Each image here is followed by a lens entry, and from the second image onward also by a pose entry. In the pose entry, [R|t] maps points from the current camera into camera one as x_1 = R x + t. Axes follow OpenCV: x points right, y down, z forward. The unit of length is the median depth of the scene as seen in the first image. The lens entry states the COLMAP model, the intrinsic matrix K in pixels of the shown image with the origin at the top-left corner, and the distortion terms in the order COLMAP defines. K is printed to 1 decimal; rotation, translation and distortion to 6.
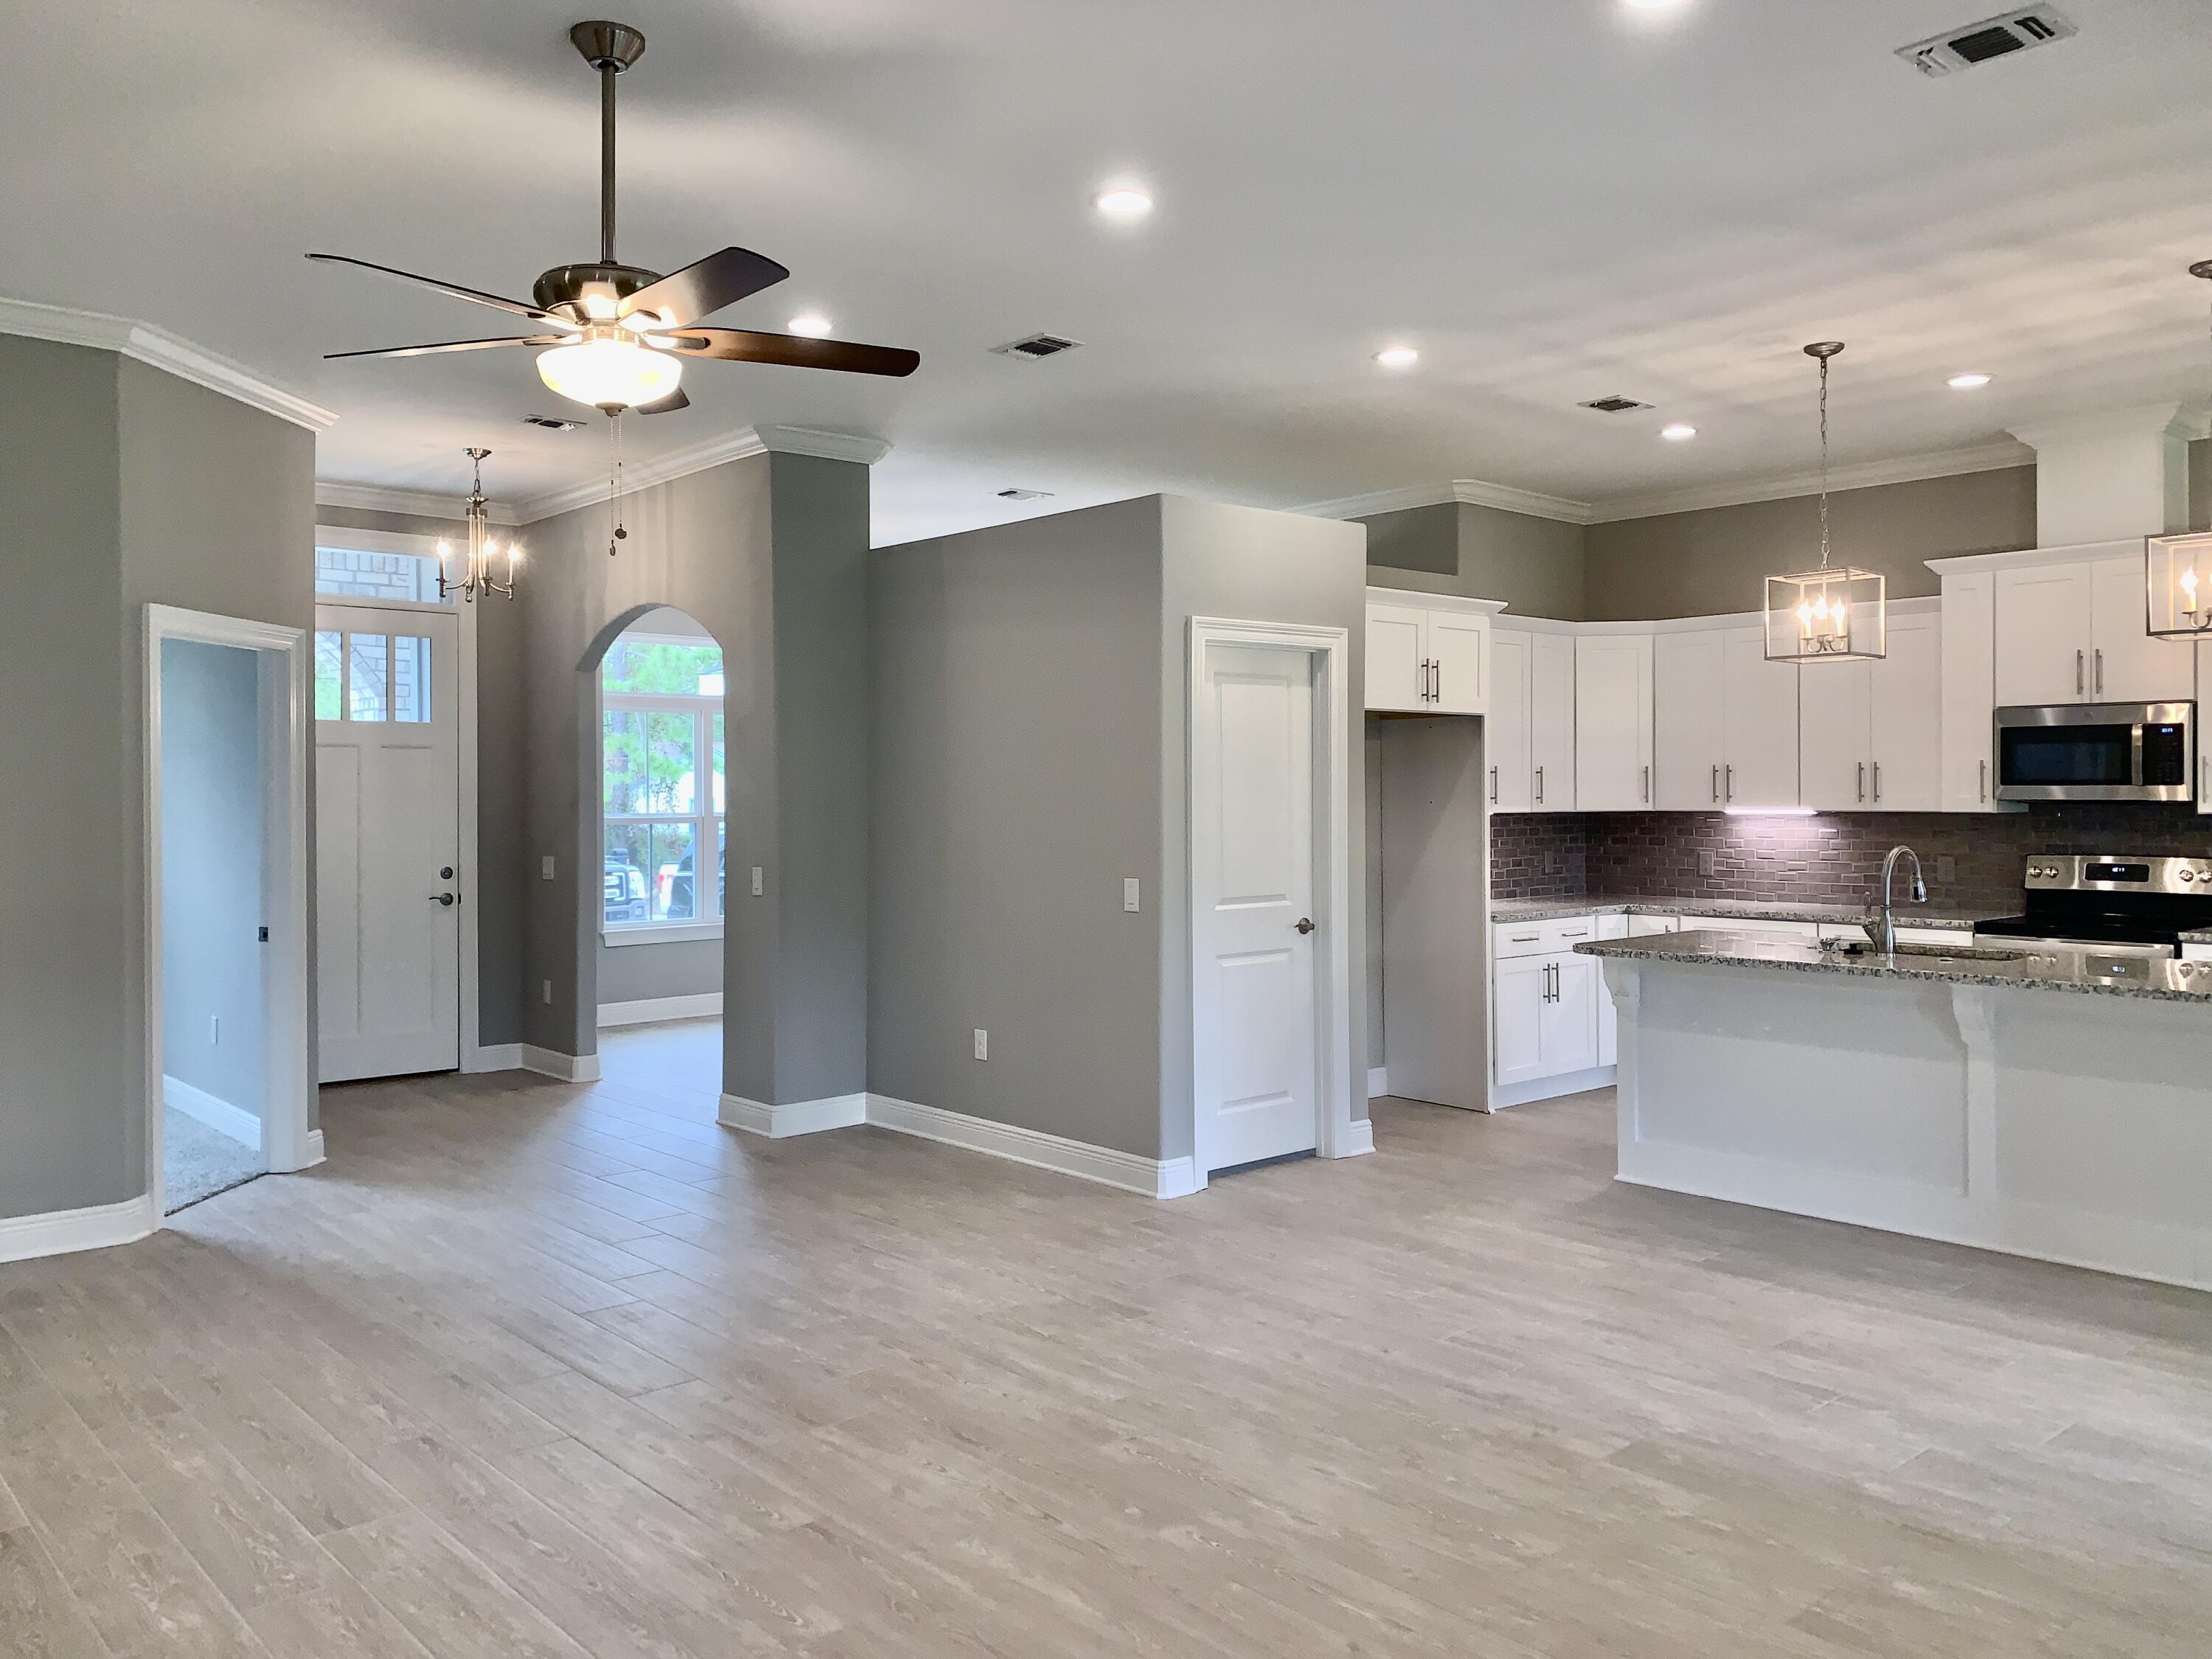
lens RADIAL K [[1690.1, 0, 1107.1], [0, 1690.1, 803.0], [0, 0, 1]] dist [0.022167, -0.000047]
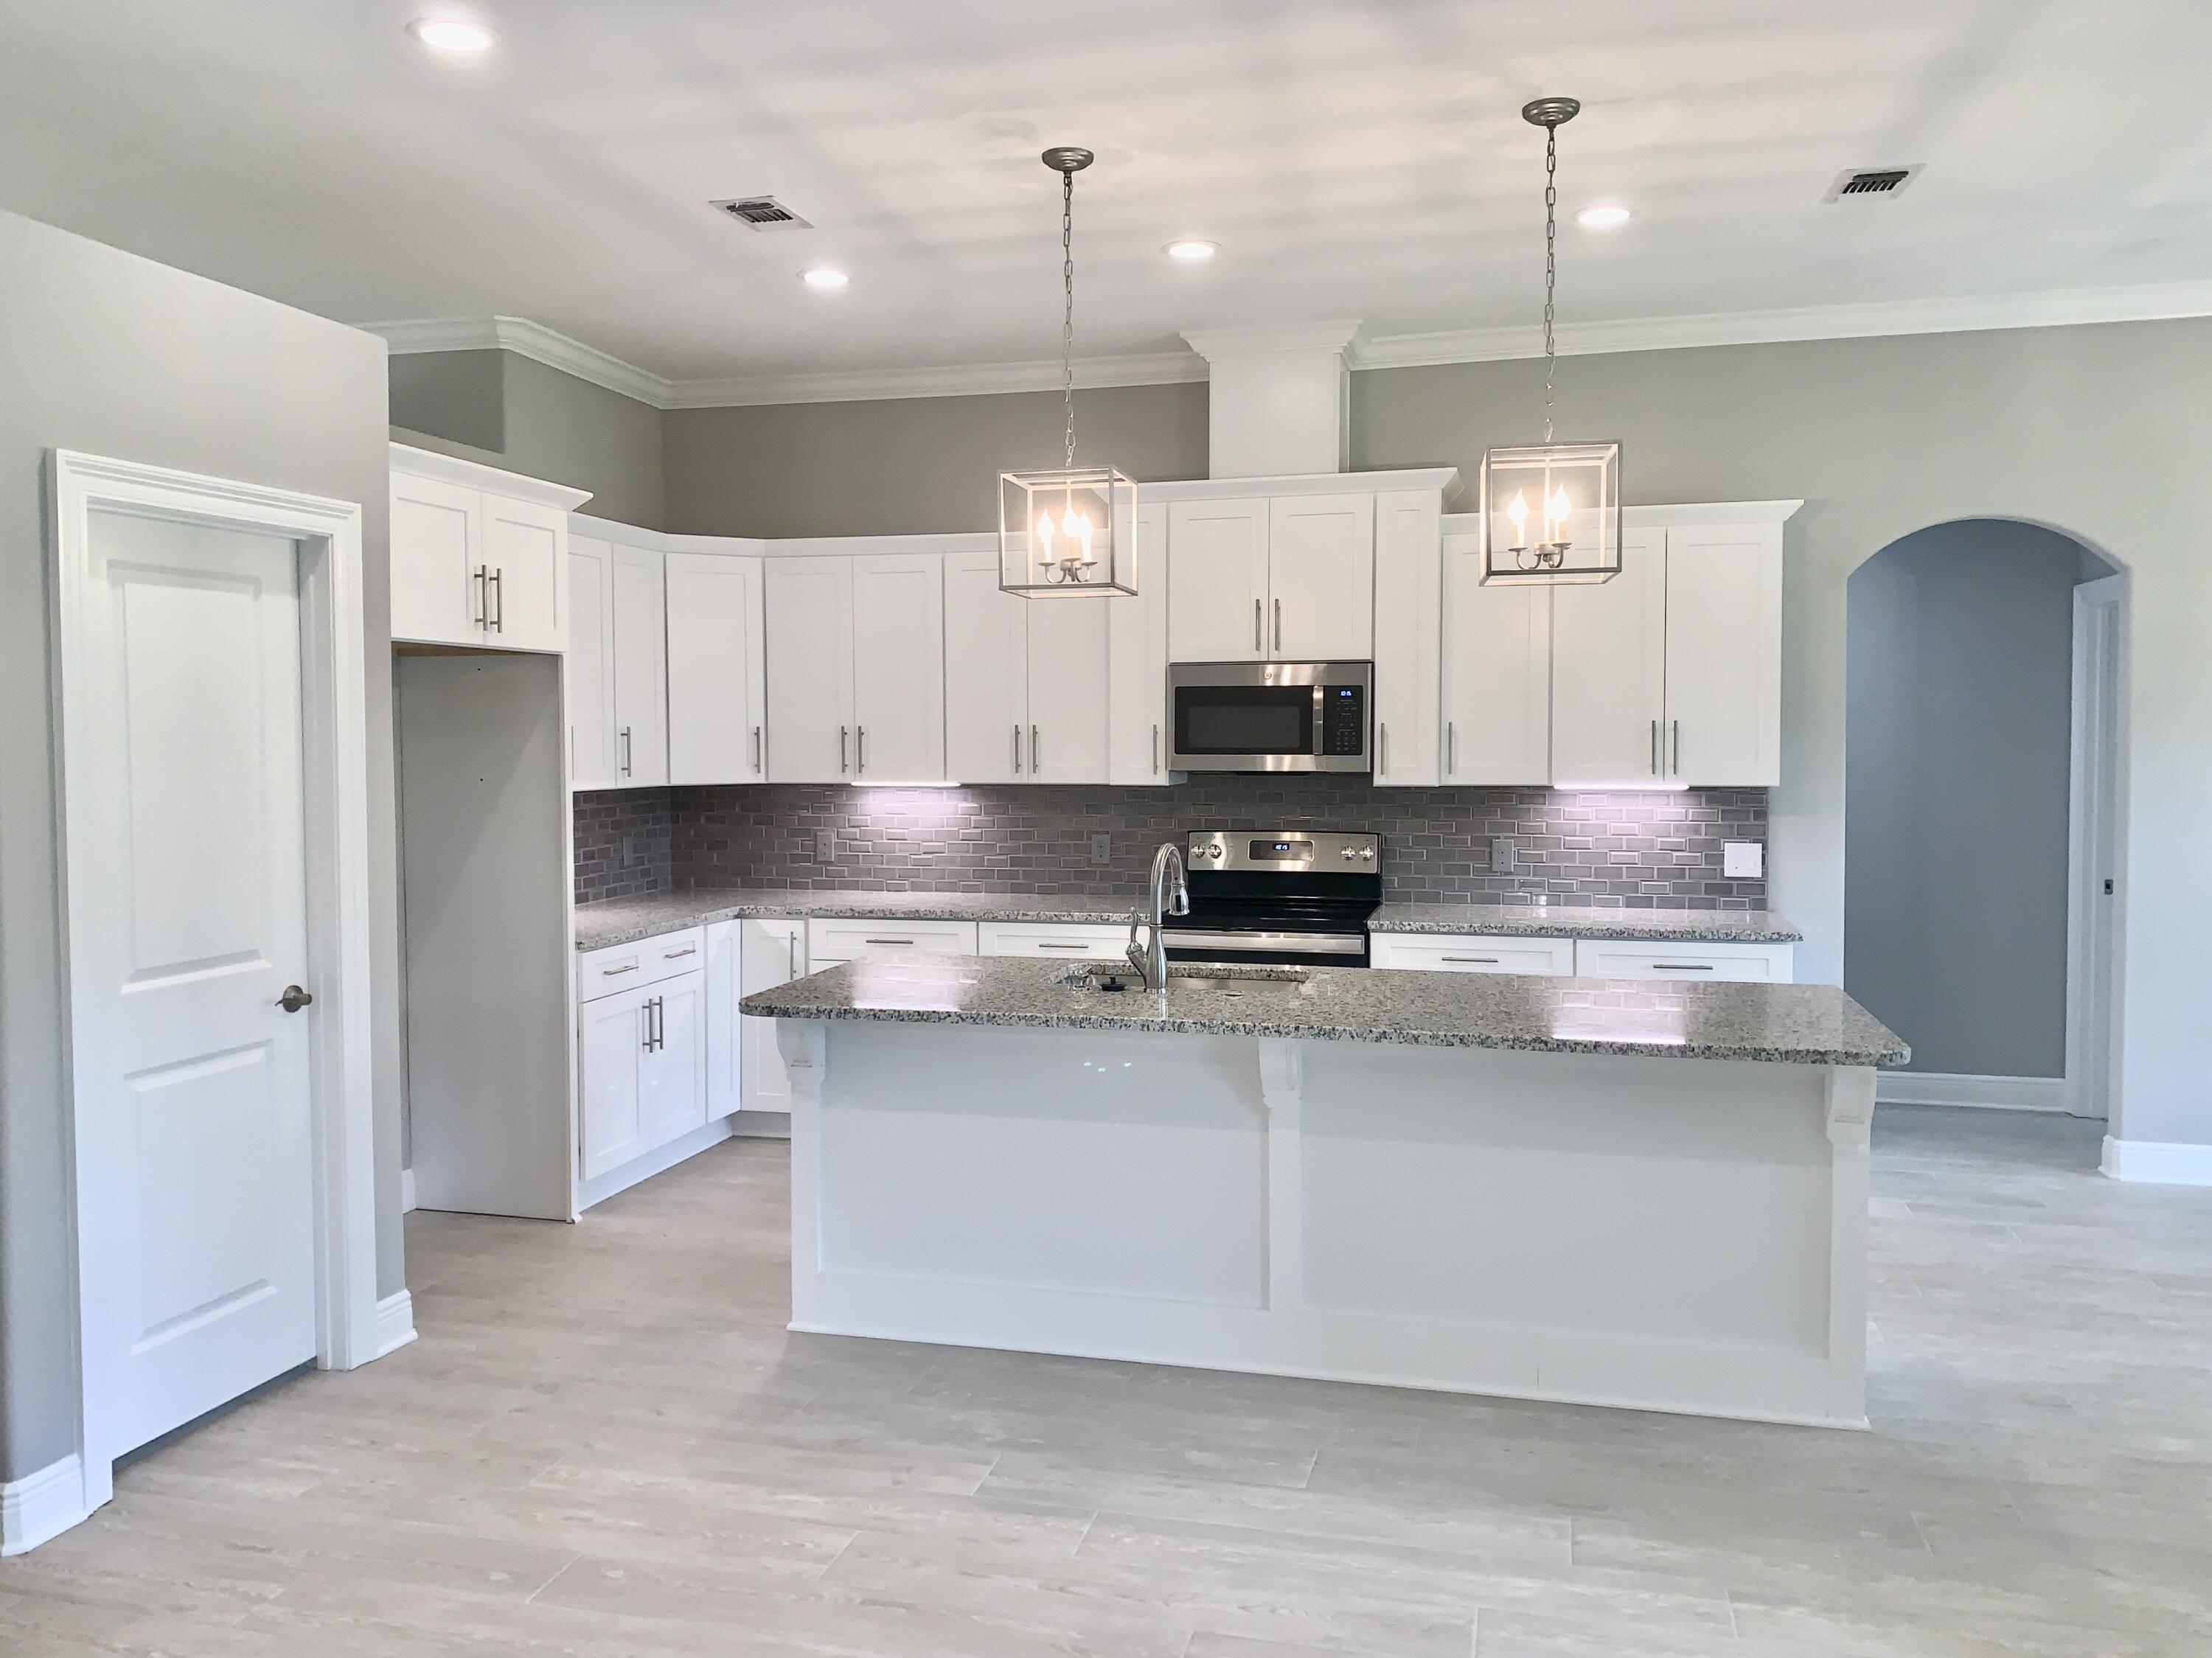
lens RADIAL K [[1691.4, 0, 1085.2], [0, 1691.4, 798.3], [0, 0, 1]] dist [0.086893, -0.117474]
pose [[0.836625, -0.019940, 0.547413, 0.020925], [0.003058, 0.999492, 0.031734, -0.016316], [-0.547768, -0.024875, 0.836261, 0.334489]]
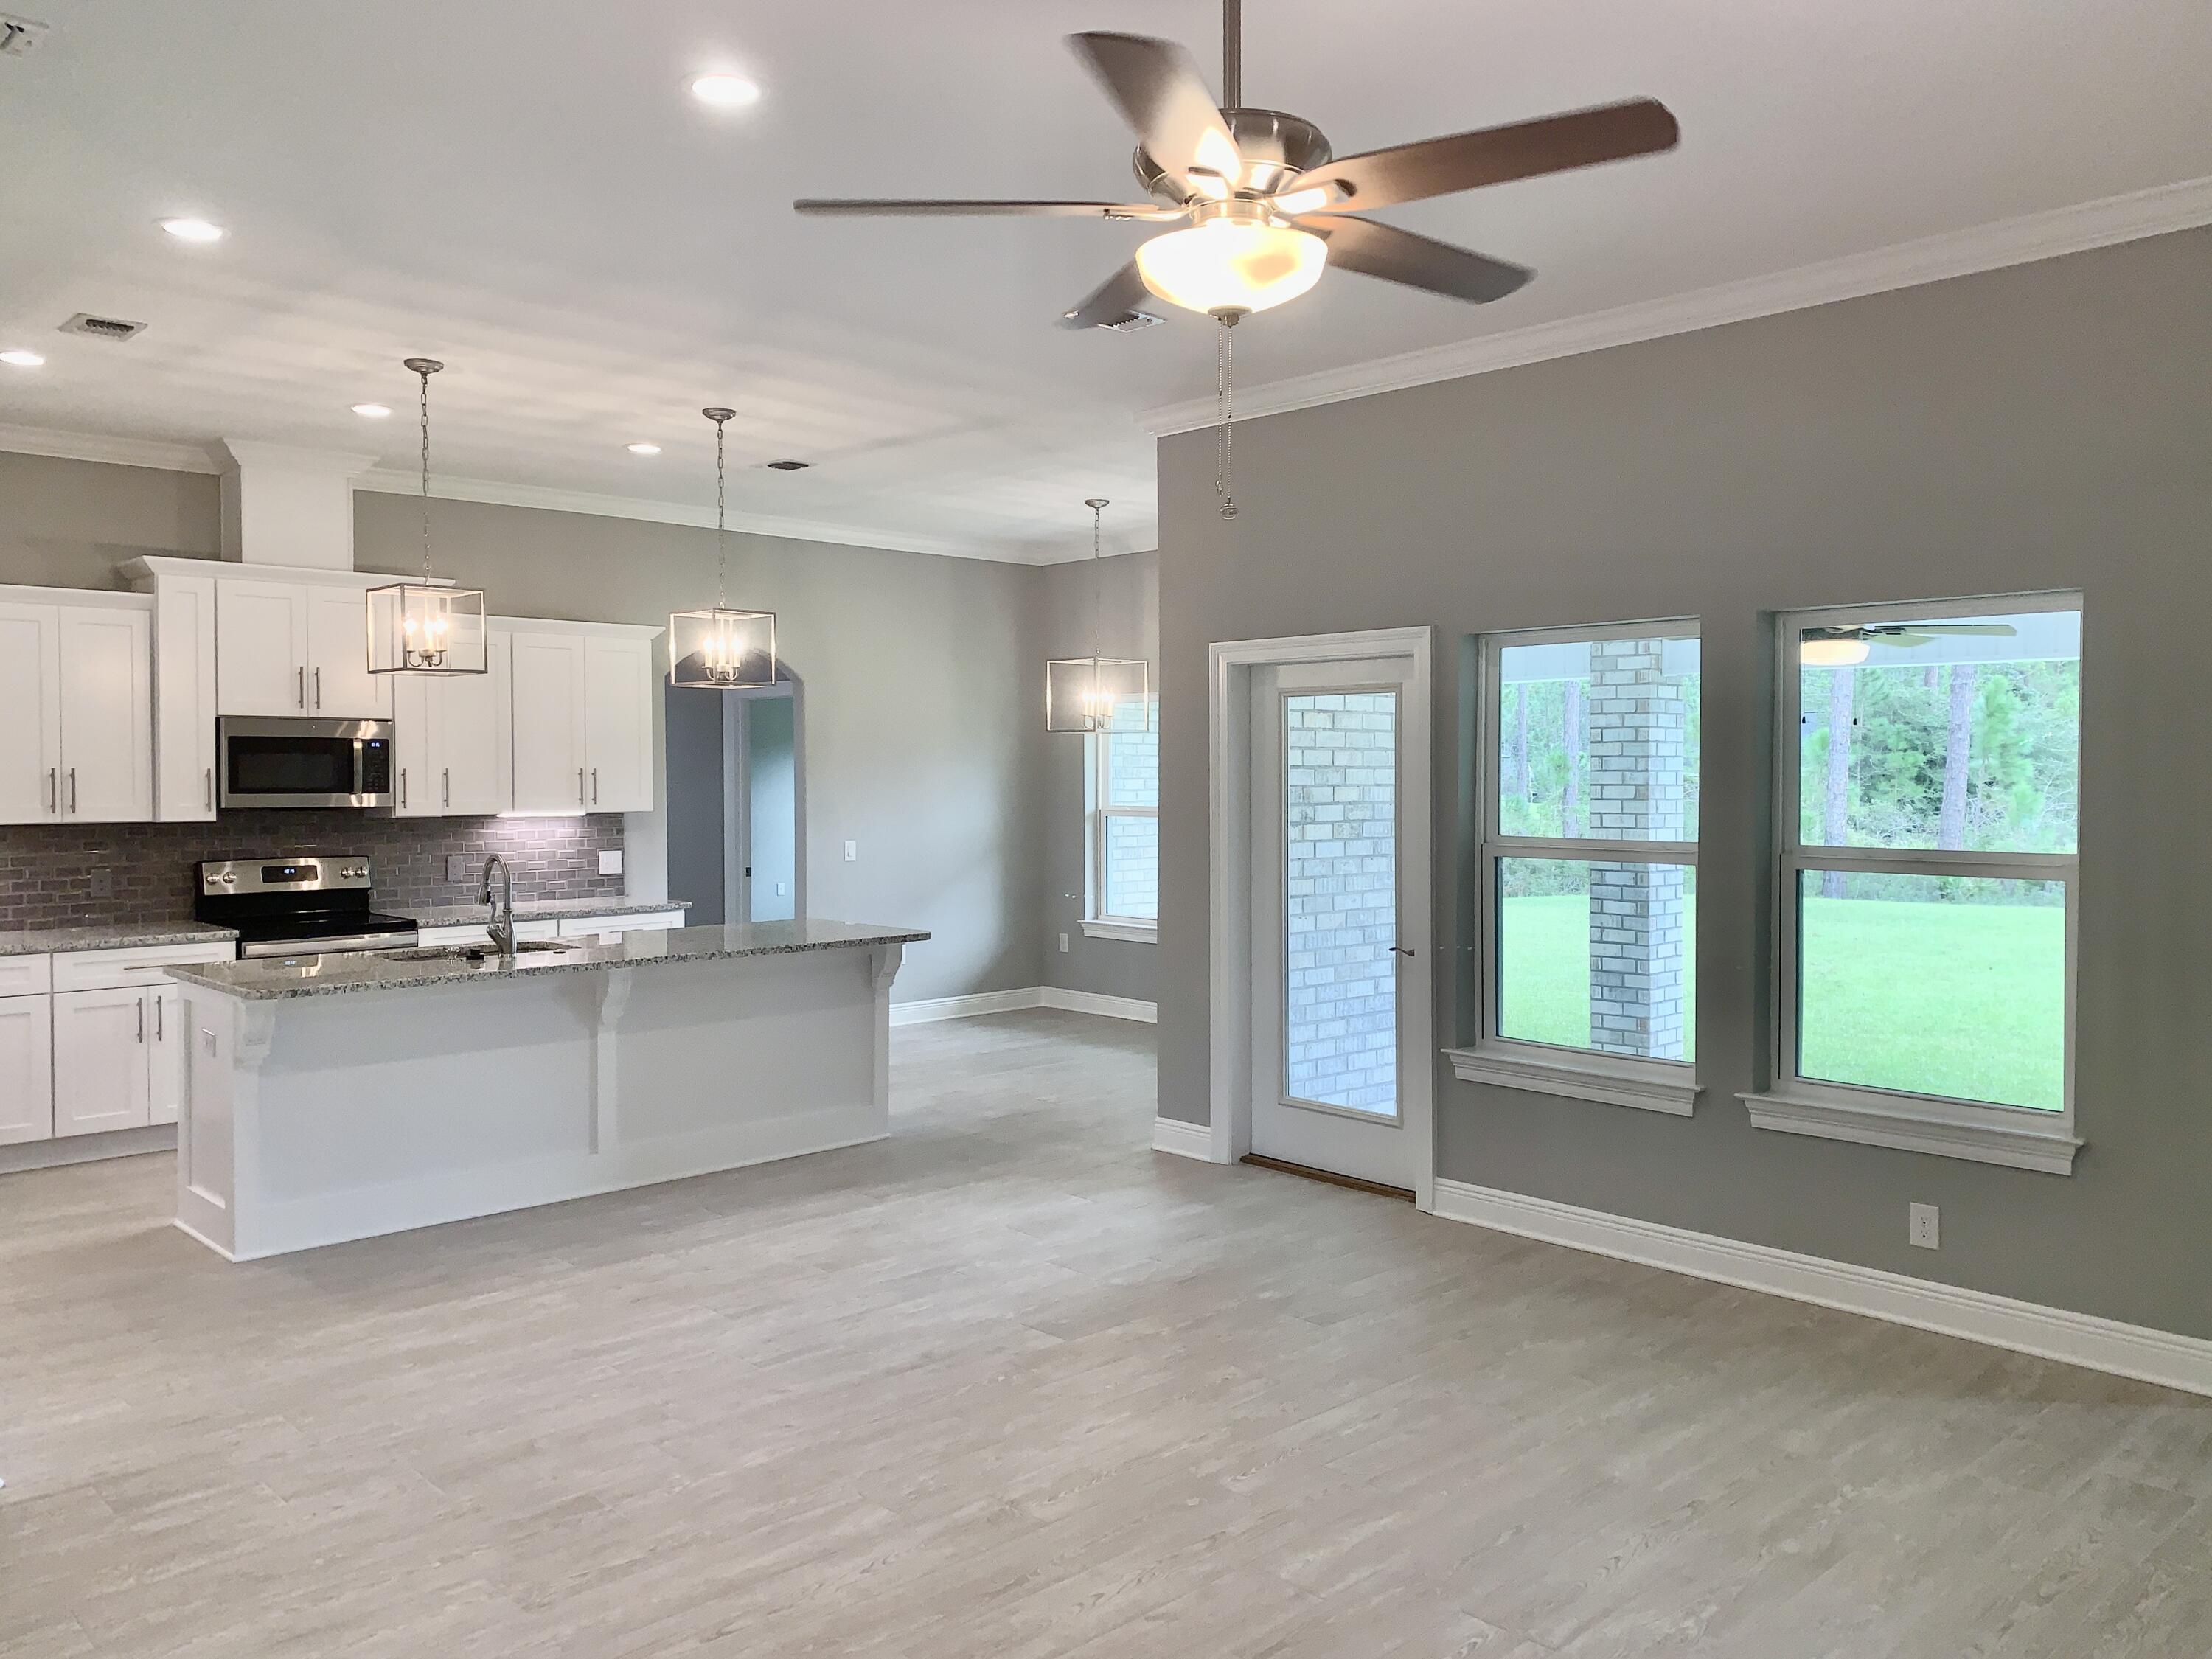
lens RADIAL K [[1691.5, 0, 1085.2], [0, 1691.5, 798.8], [0, 0, 1]] dist [0.086893, -0.117474]
pose [[-0.018357, -0.012337, 0.999755, -0.532807], [0.007996, 0.999890, 0.012485, -0.017197], [-0.999800, 0.008223, -0.018256, 0.553695]]
